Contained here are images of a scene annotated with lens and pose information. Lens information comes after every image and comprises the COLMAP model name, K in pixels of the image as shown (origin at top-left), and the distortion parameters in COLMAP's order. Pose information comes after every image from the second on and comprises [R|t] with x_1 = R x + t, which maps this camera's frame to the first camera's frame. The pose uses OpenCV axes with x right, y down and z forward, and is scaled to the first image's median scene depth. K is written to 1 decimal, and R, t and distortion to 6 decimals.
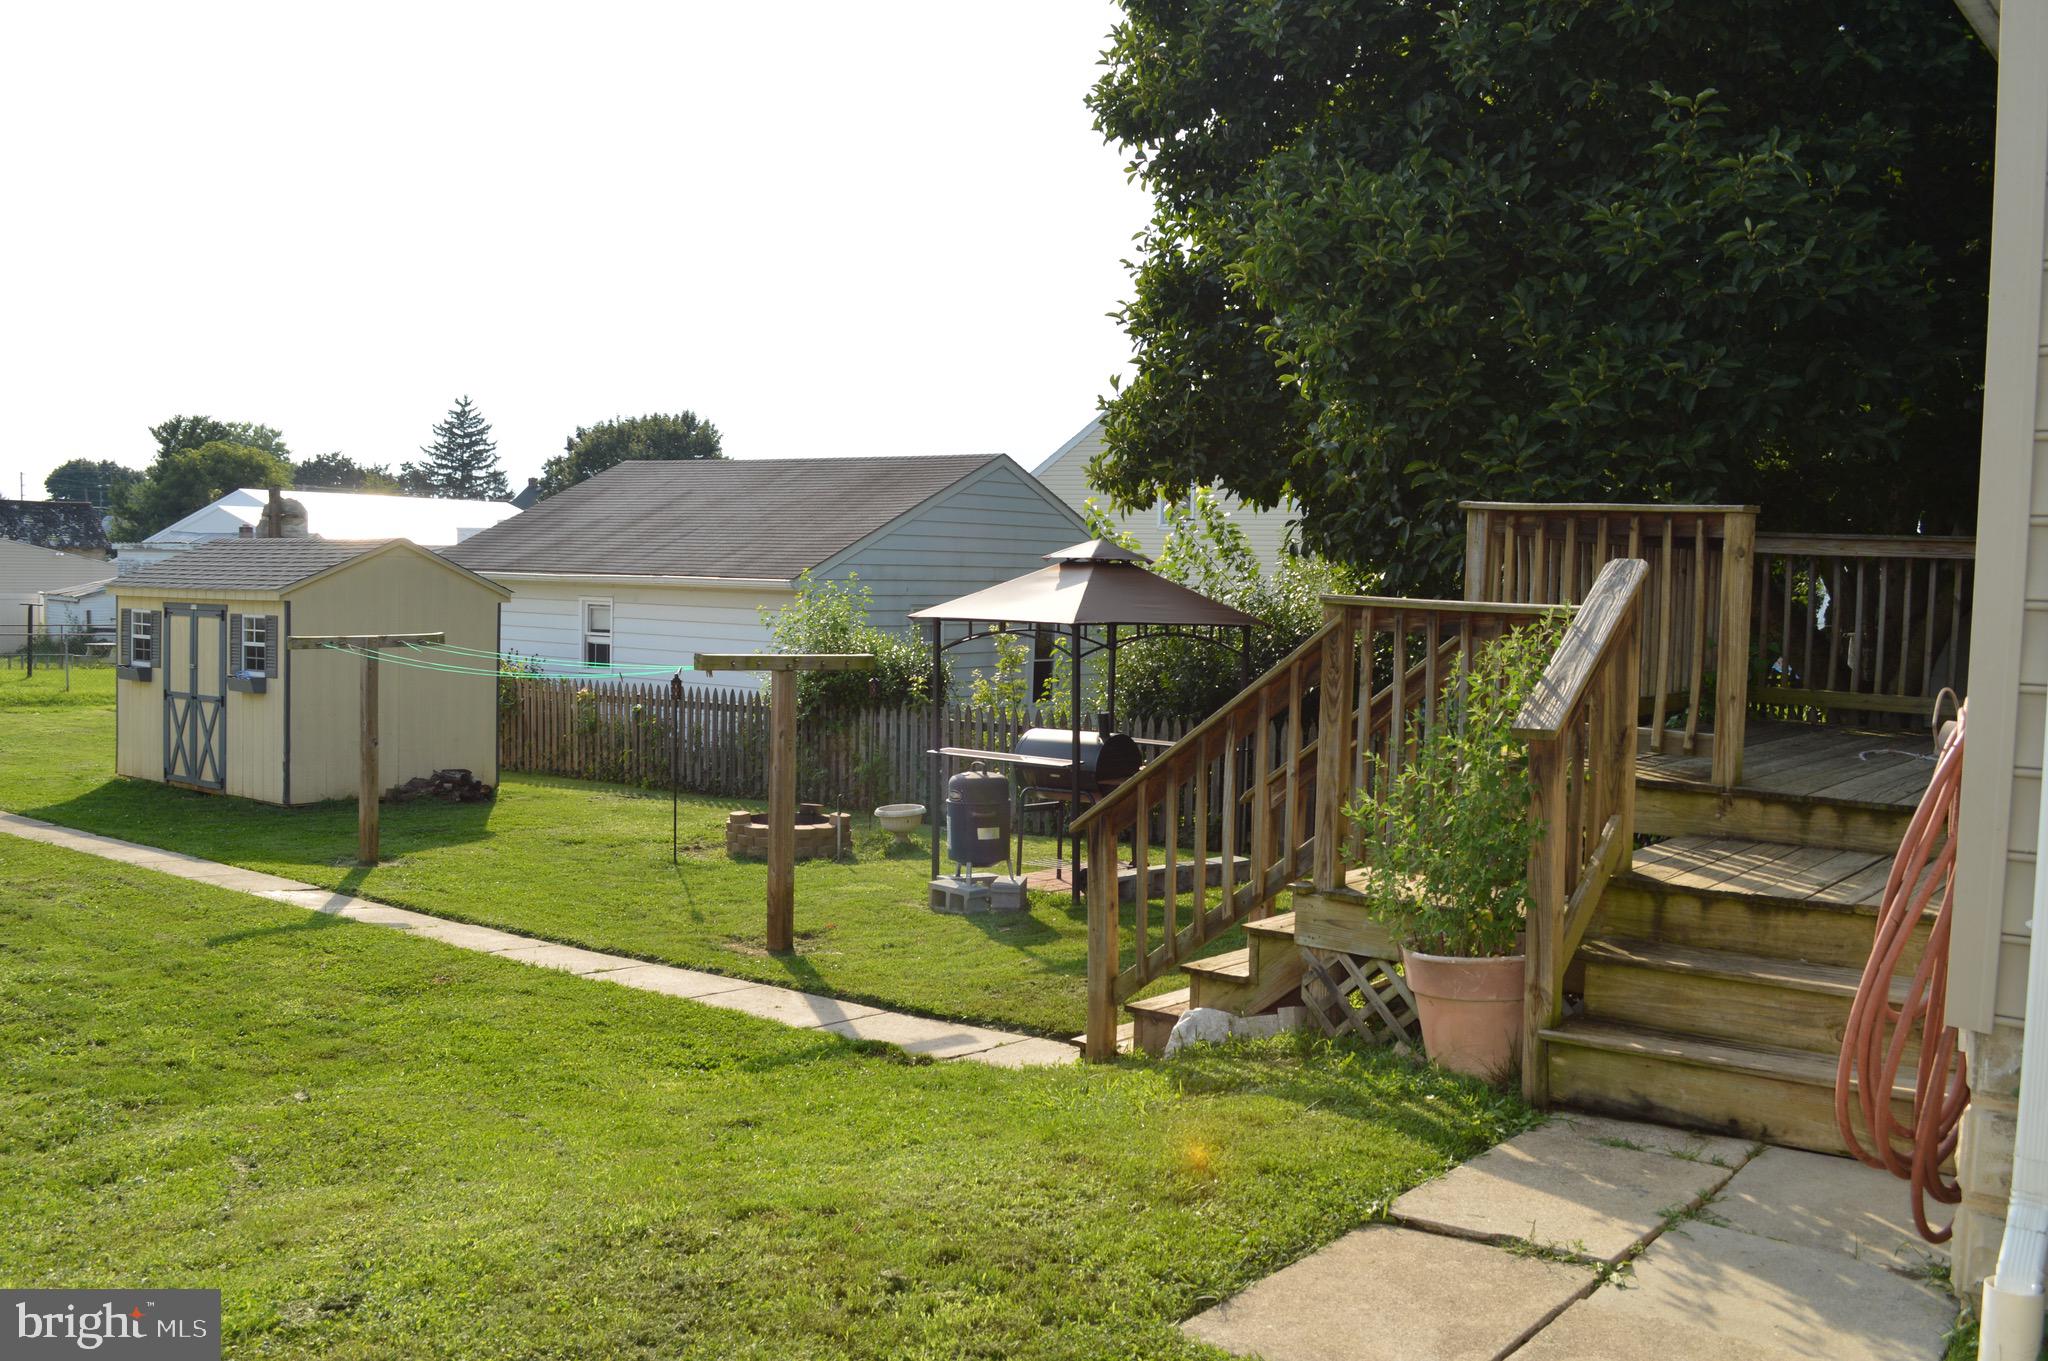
lens RADIAL K [[1830.9, 0, 1024.1], [0, 1830.9, 682.3], [0, 0, 1]] dist [-0.076576, 0.004950]
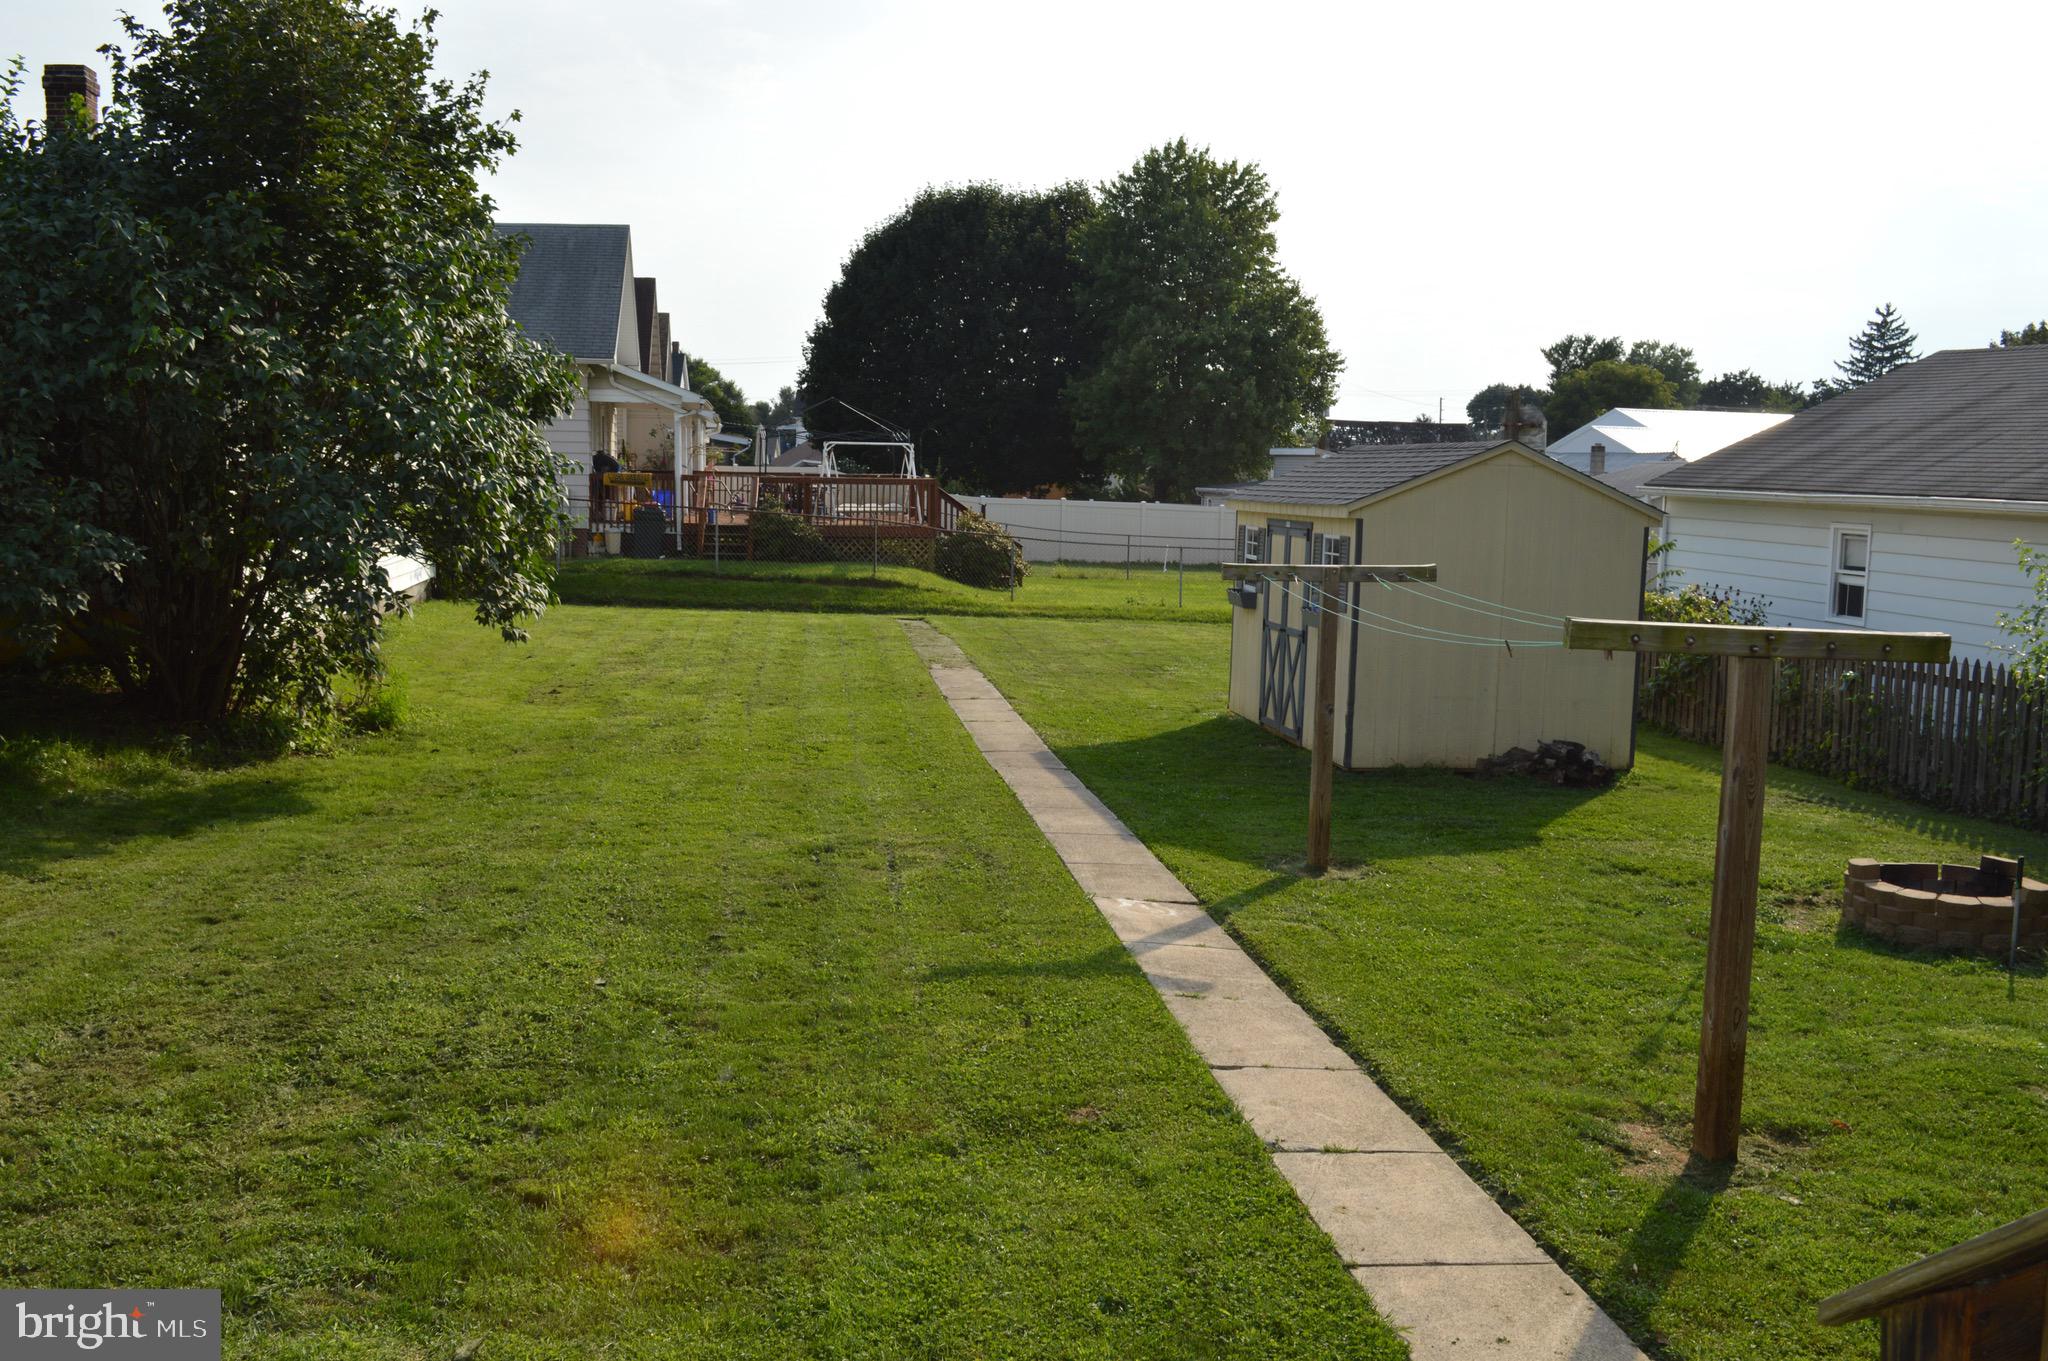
lens RADIAL K [[1830.9, 0, 1026.5], [0, 1830.9, 684.7], [0, 0, 1]] dist [-0.076576, 0.004950]
pose [[0.726481, 0.074223, -0.683166, 0.035753], [-0.045246, 0.997159, 0.060222, -0.009415], [0.685695, -0.012840, 0.727775, 0.211449]]
